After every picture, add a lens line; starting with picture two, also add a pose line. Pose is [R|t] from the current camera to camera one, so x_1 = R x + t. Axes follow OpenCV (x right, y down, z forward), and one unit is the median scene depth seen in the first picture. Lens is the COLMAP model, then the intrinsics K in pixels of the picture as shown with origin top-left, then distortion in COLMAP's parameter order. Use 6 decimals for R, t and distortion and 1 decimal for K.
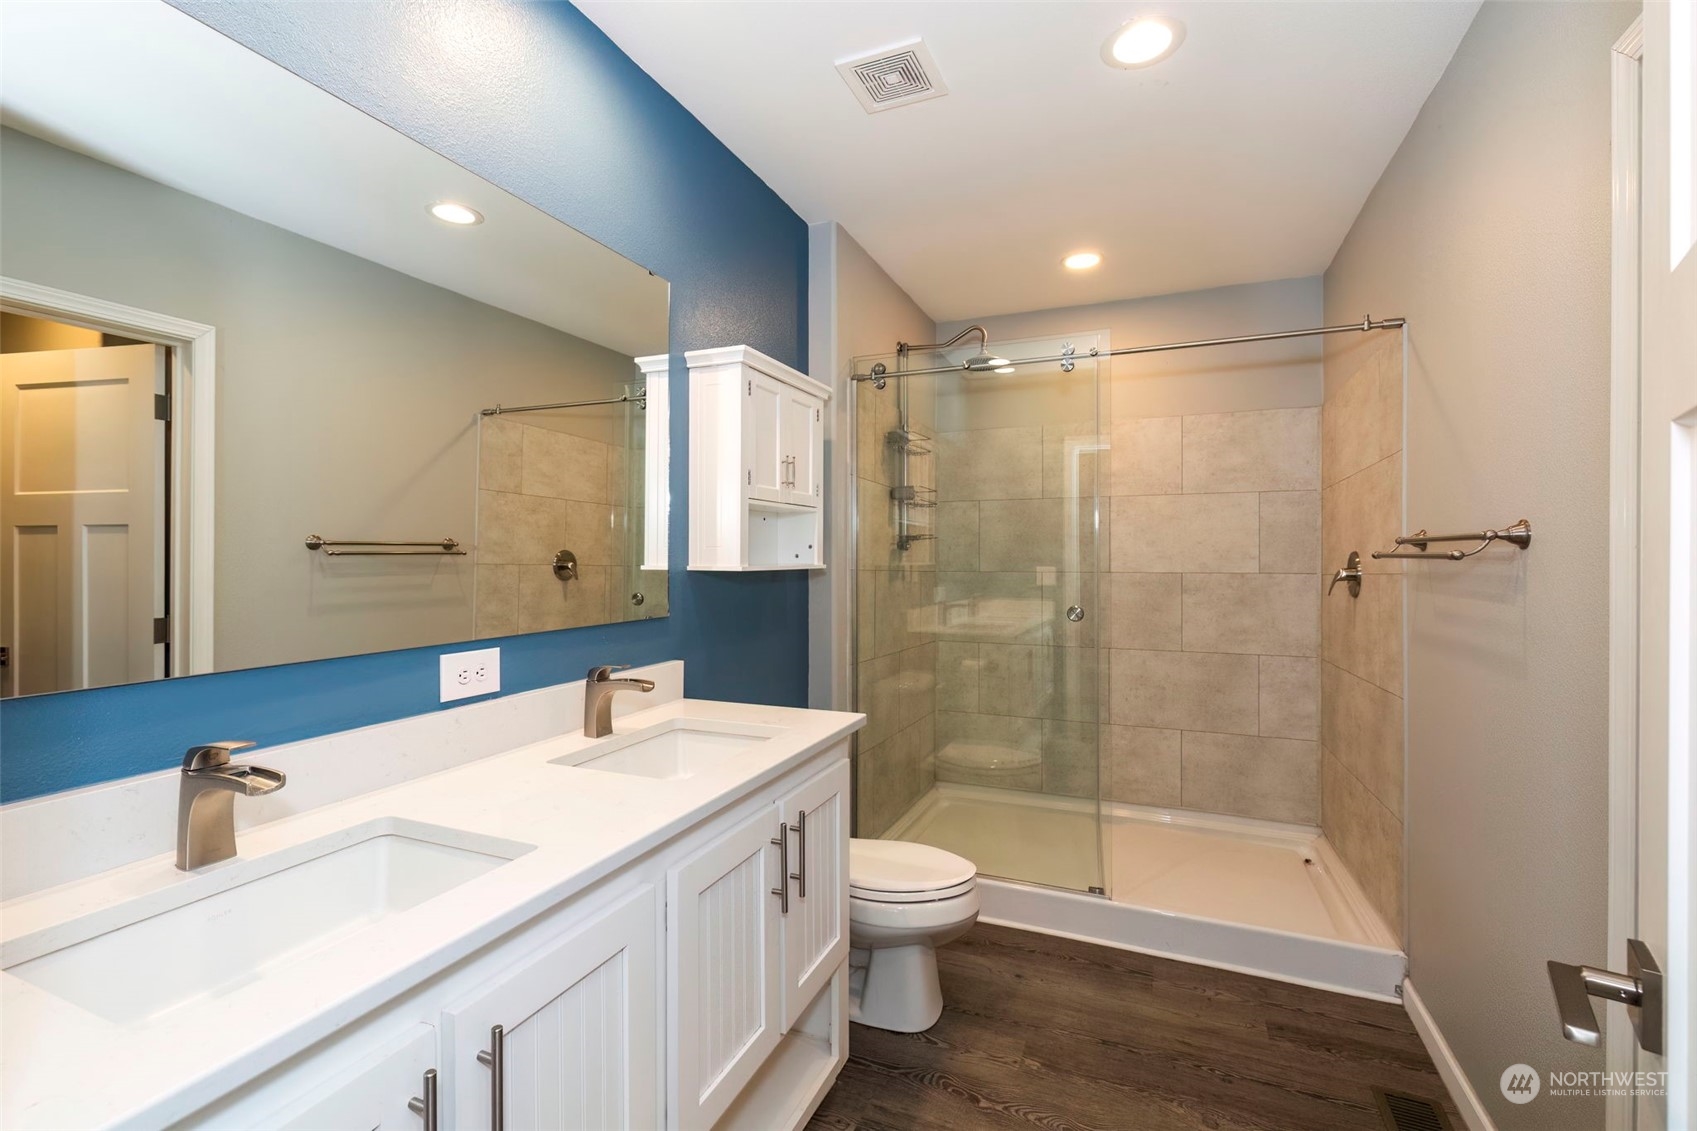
lens RADIAL K [[740.4, 0, 848.5], [0, 740.4, 565.5], [0, 0, 1]] dist [-0.000543, -0.000019]
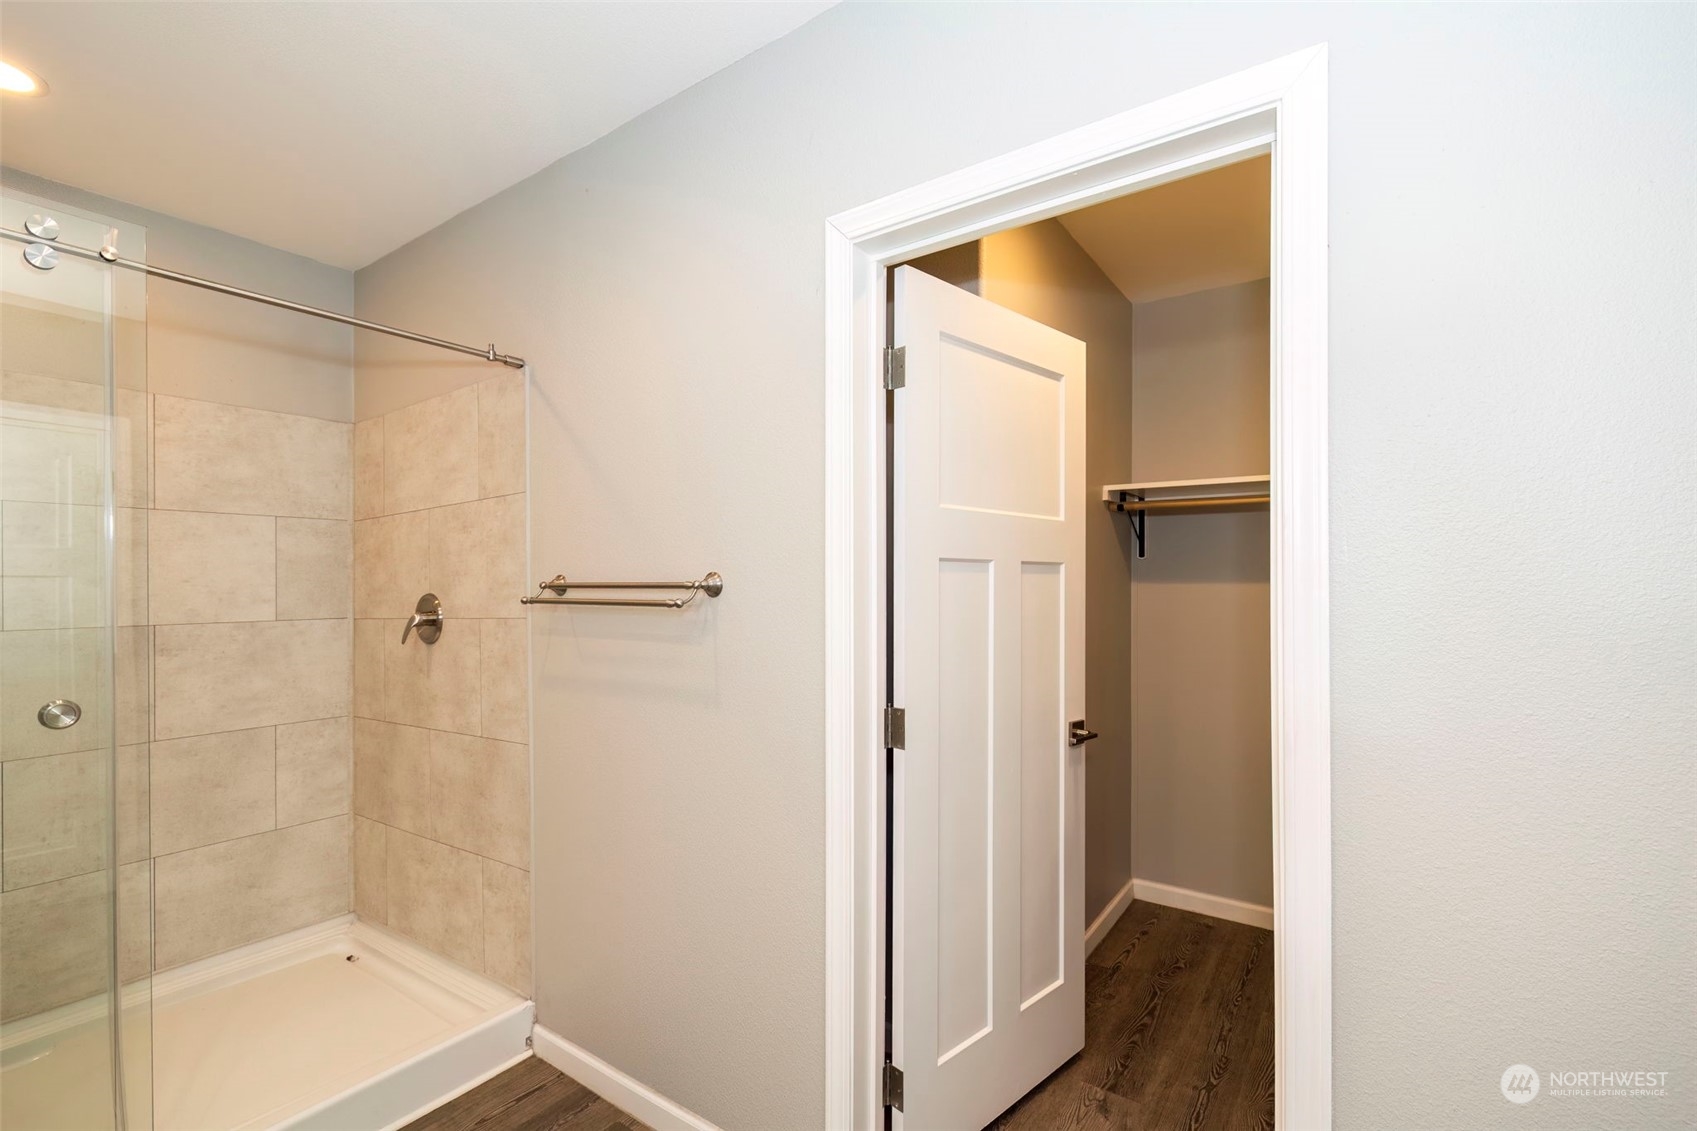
lens RADIAL K [[740.3, 0, 854.2], [0, 740.3, 588.6], [0, 0, 1]] dist [0.000015, 0.000290]
pose [[0.199503, -0.005687, 0.979881, -0.100900], [0.015229, 0.999880, 0.002702, -0.018607], [-0.979779, 0.014383, 0.199566, 0.284704]]
